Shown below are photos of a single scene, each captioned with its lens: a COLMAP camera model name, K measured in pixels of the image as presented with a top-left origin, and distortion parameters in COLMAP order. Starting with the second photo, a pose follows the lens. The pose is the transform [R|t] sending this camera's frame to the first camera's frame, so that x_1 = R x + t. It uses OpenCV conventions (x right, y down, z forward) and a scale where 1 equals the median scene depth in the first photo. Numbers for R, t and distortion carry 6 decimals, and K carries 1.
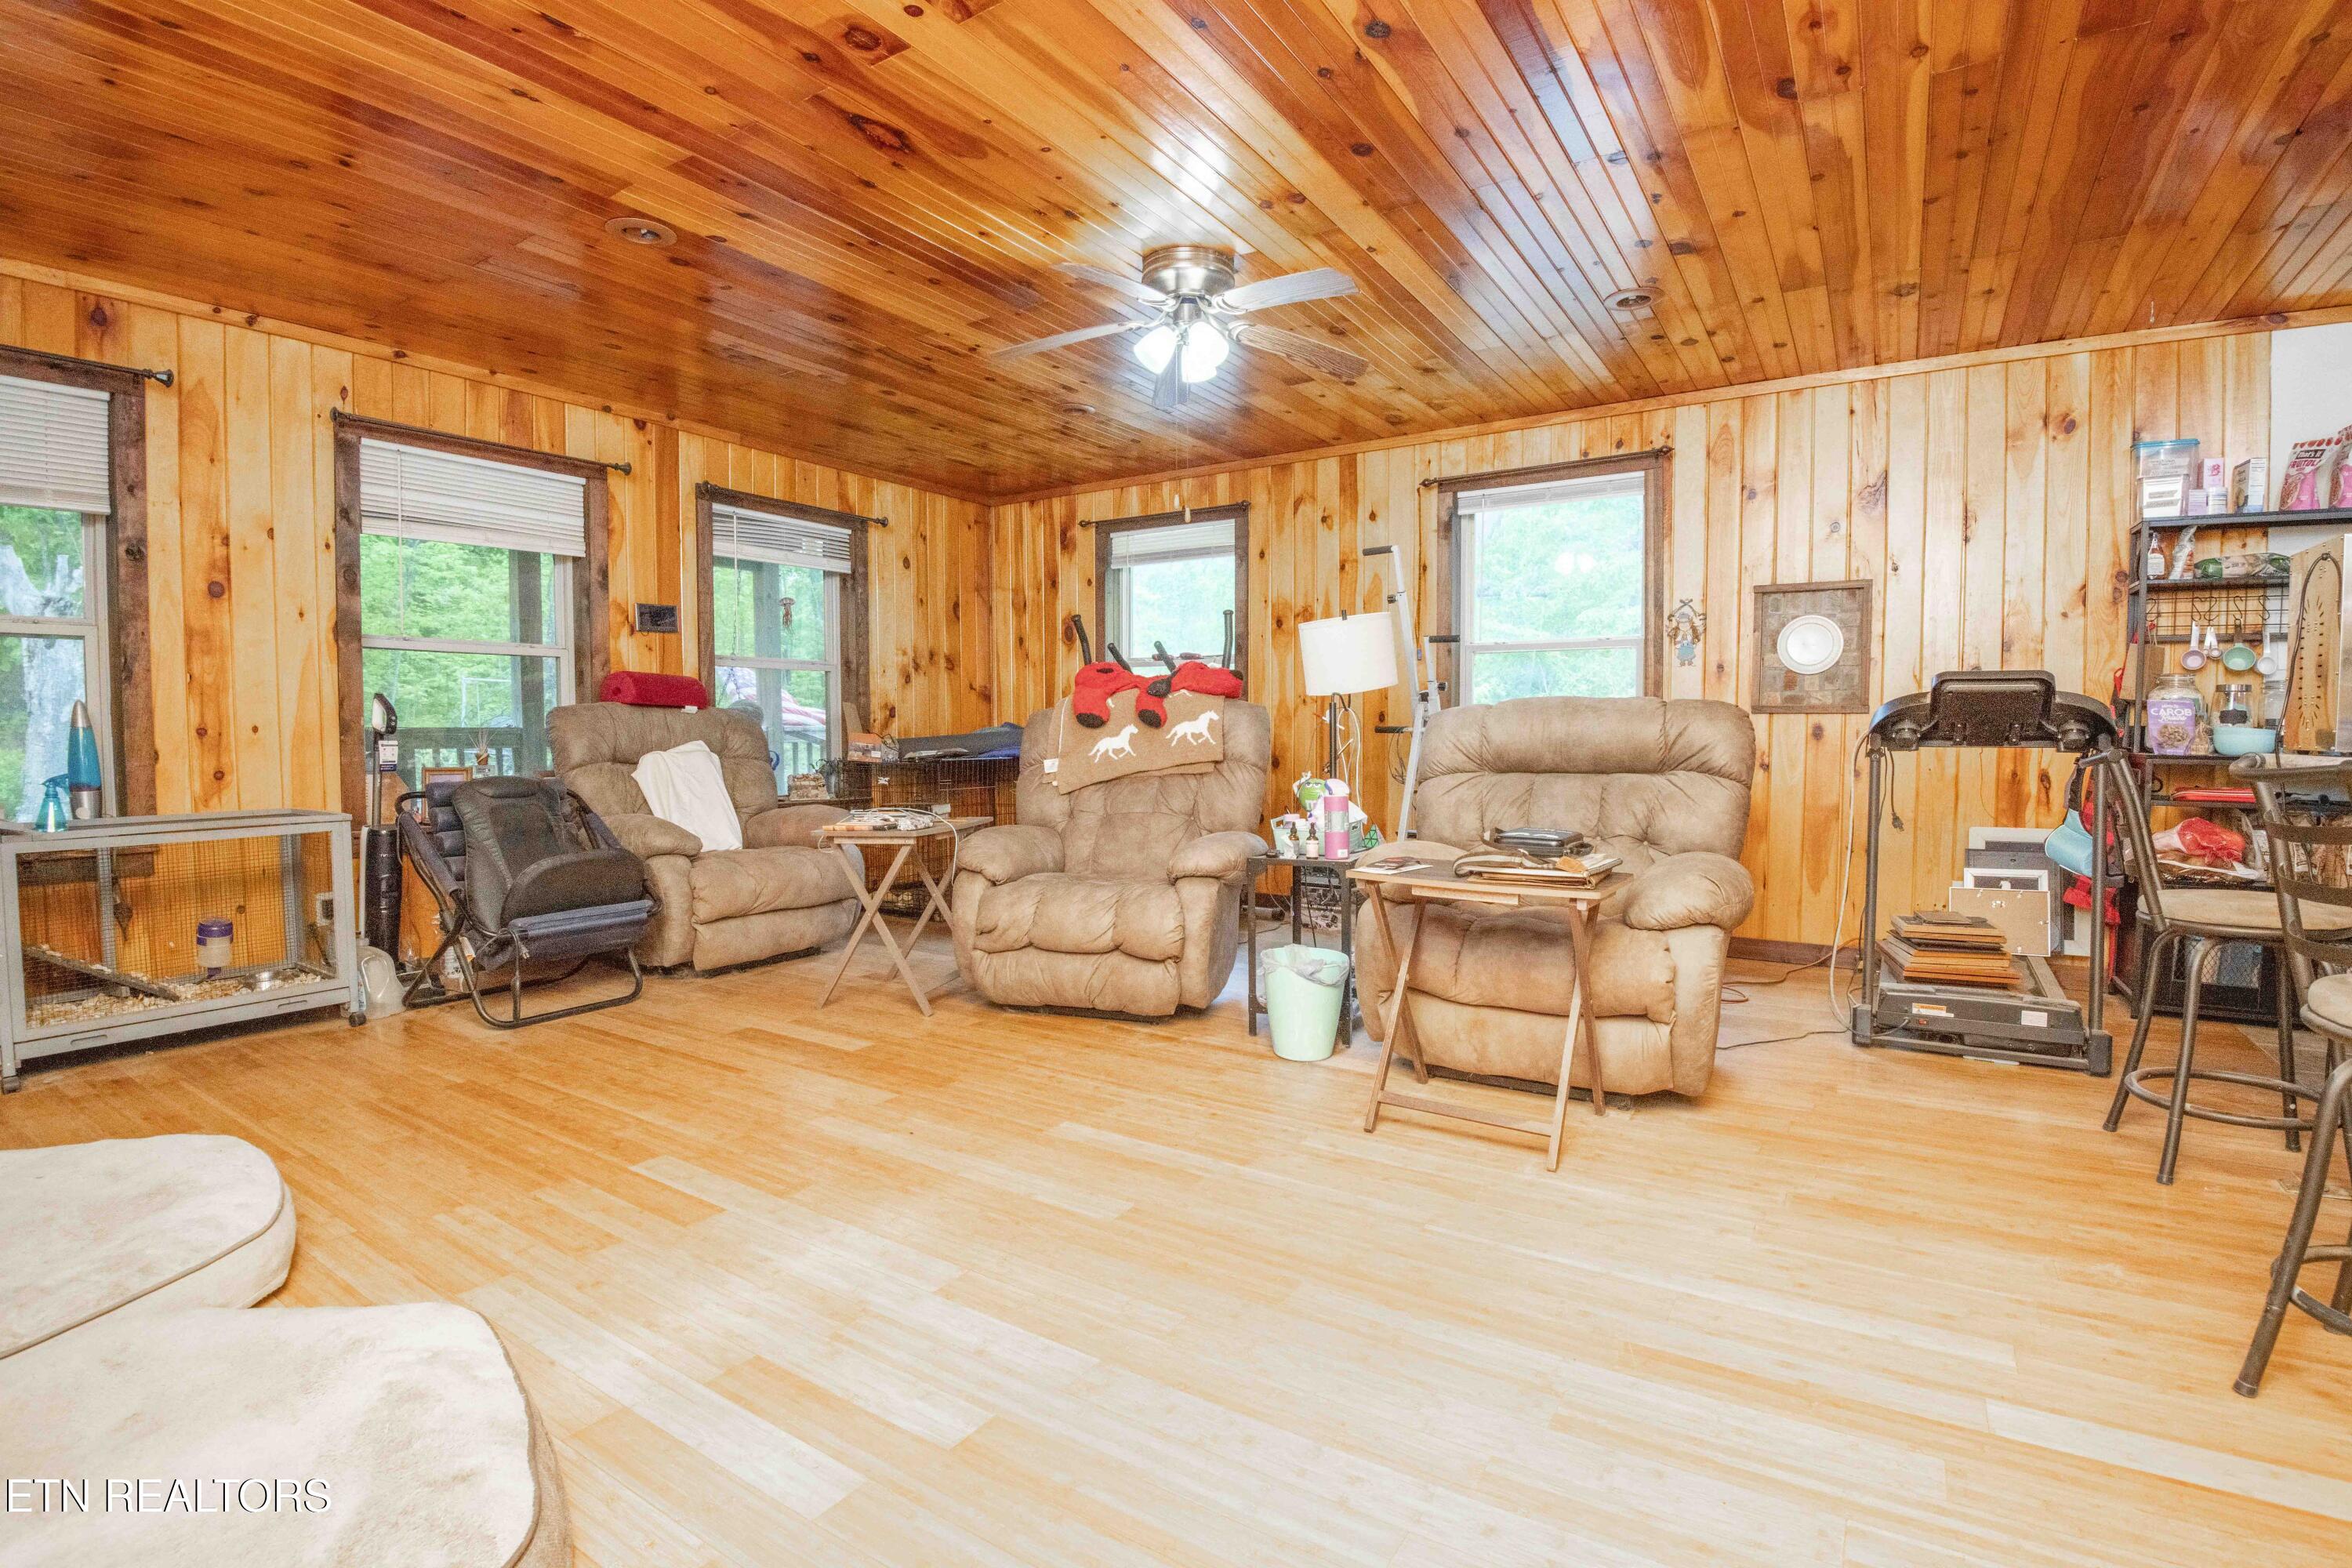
lens RADIAL K [[1081.0, 0, 1202.7], [0, 1081.0, 786.6], [0, 0, 1]] dist [-0.021272, -0.012308]
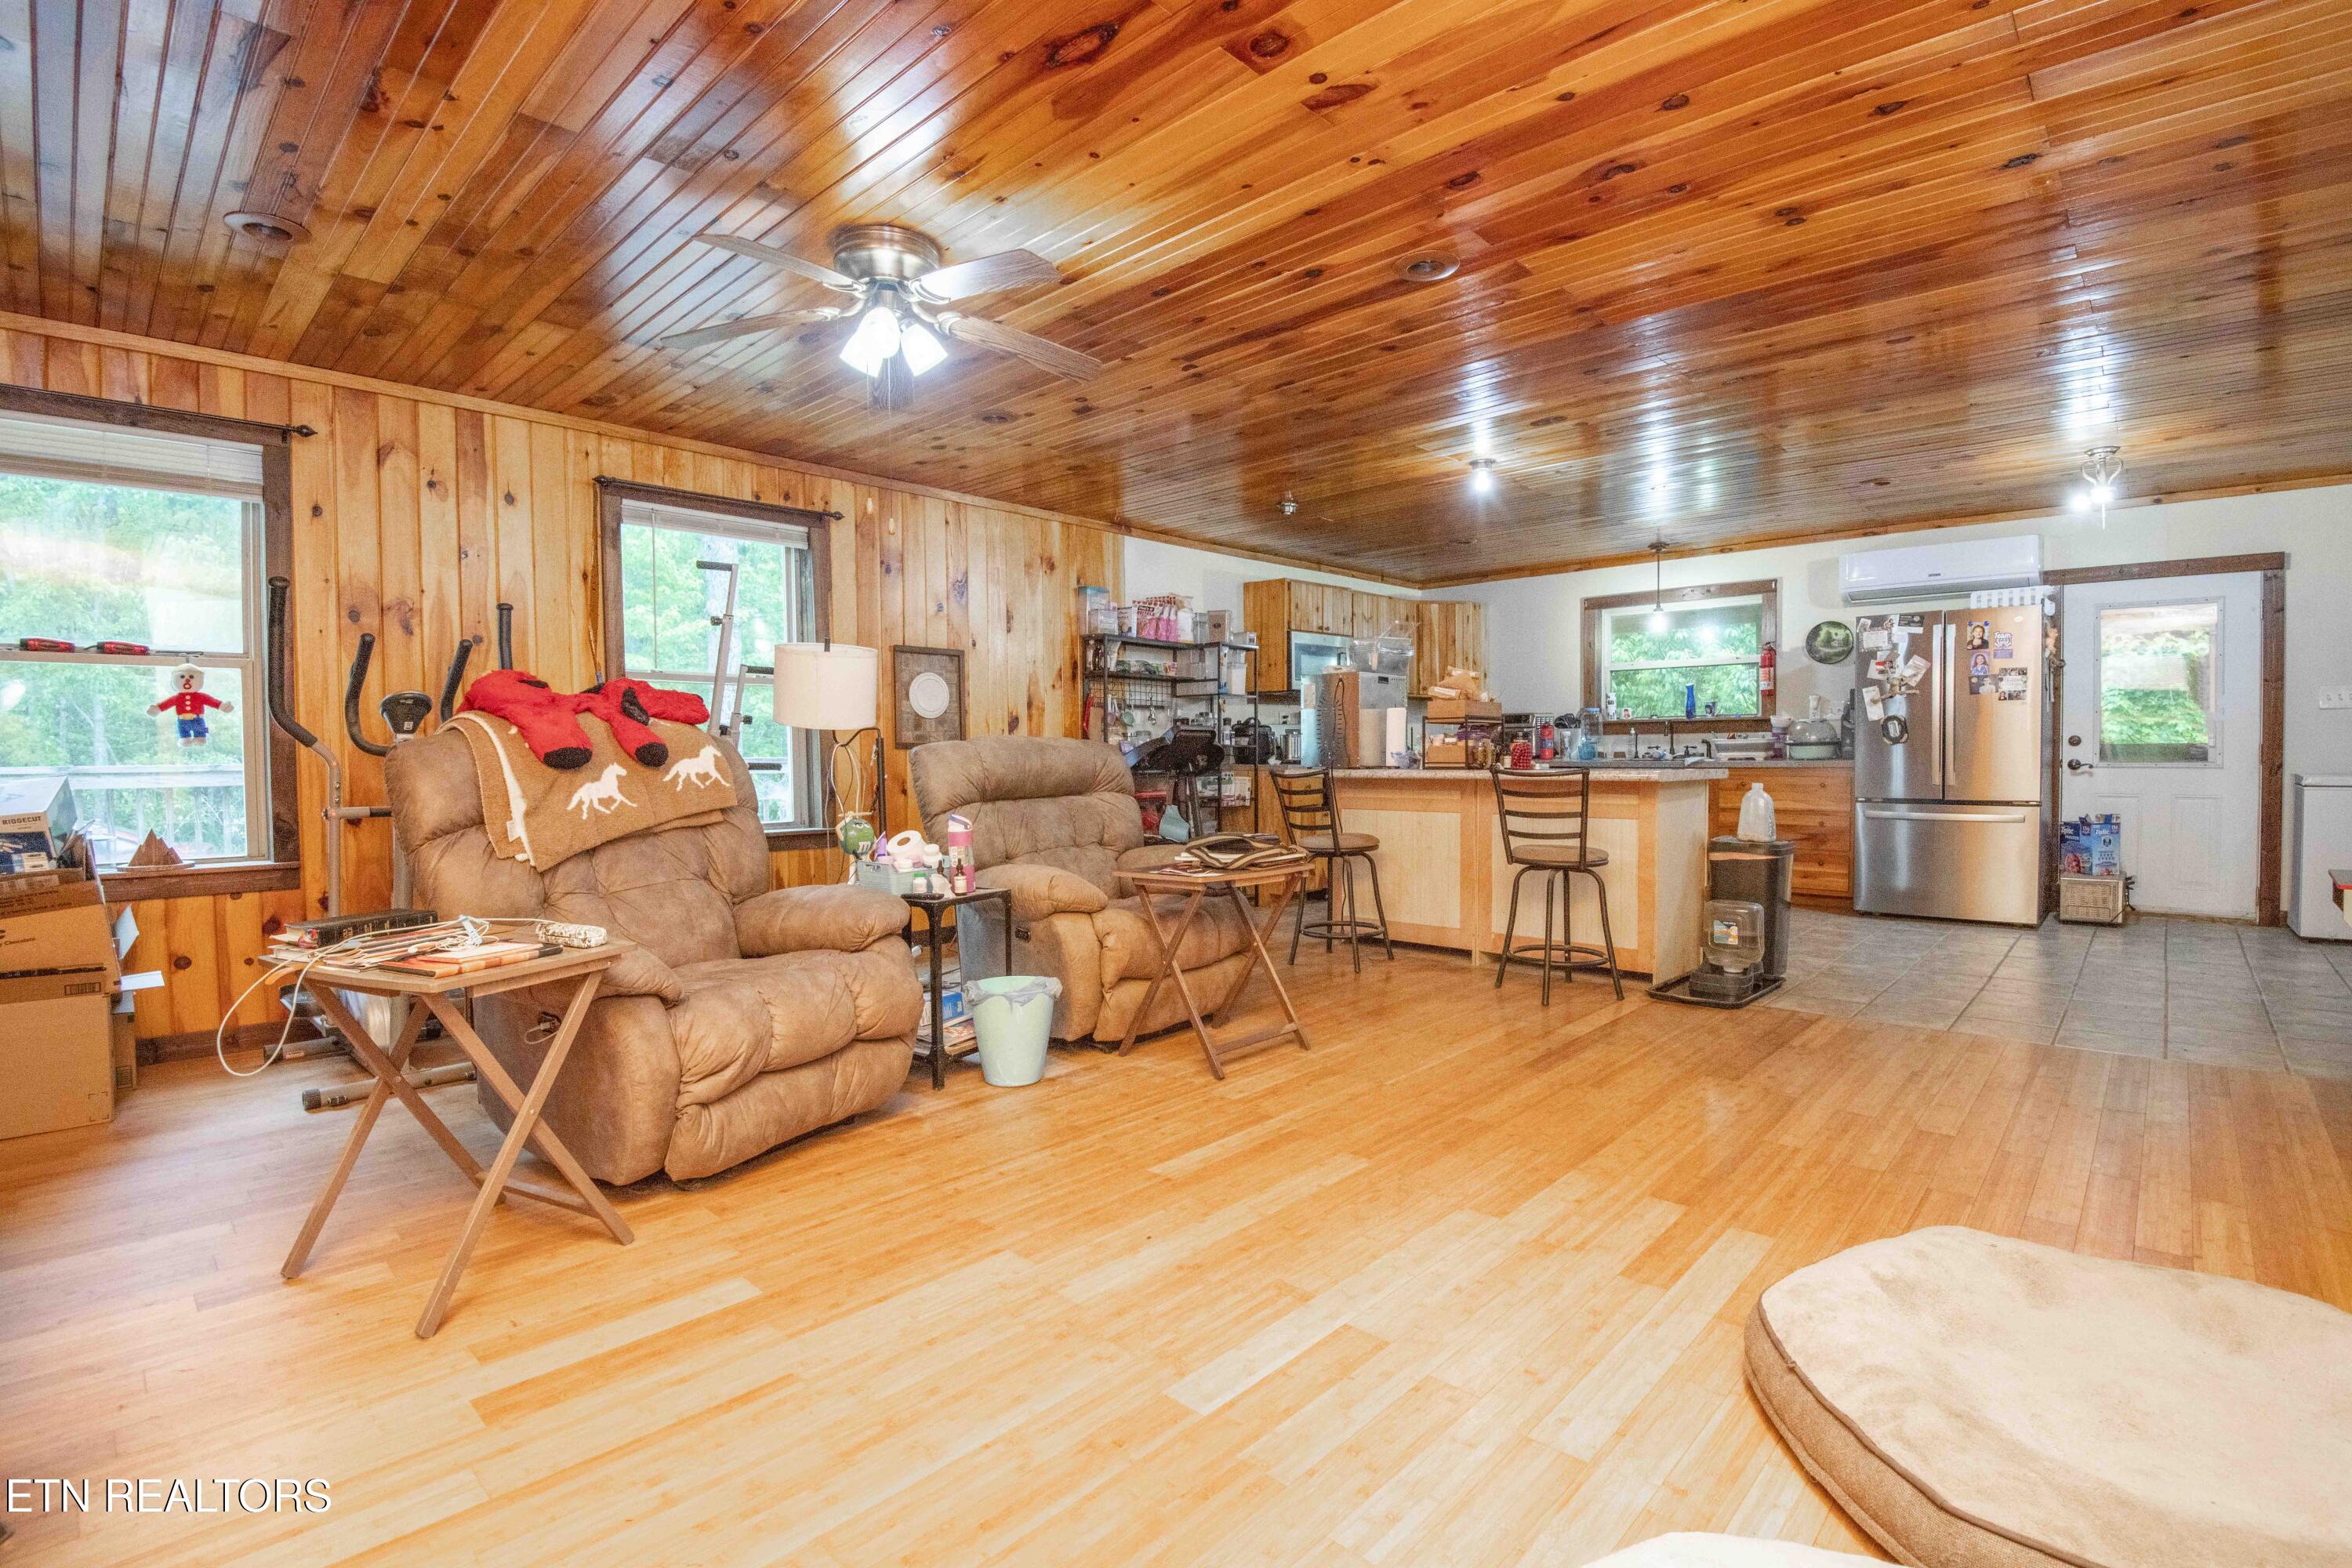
lens RADIAL K [[1081.0, 0, 1180.5], [0, 1081.0, 786.7], [0, 0, 1]] dist [-0.021272, -0.012308]
pose [[0.186376, -0.031688, 0.981967, -0.699045], [0.059035, 0.998035, 0.021001, -0.035168], [-0.980703, 0.054057, 0.187881, 0.503478]]
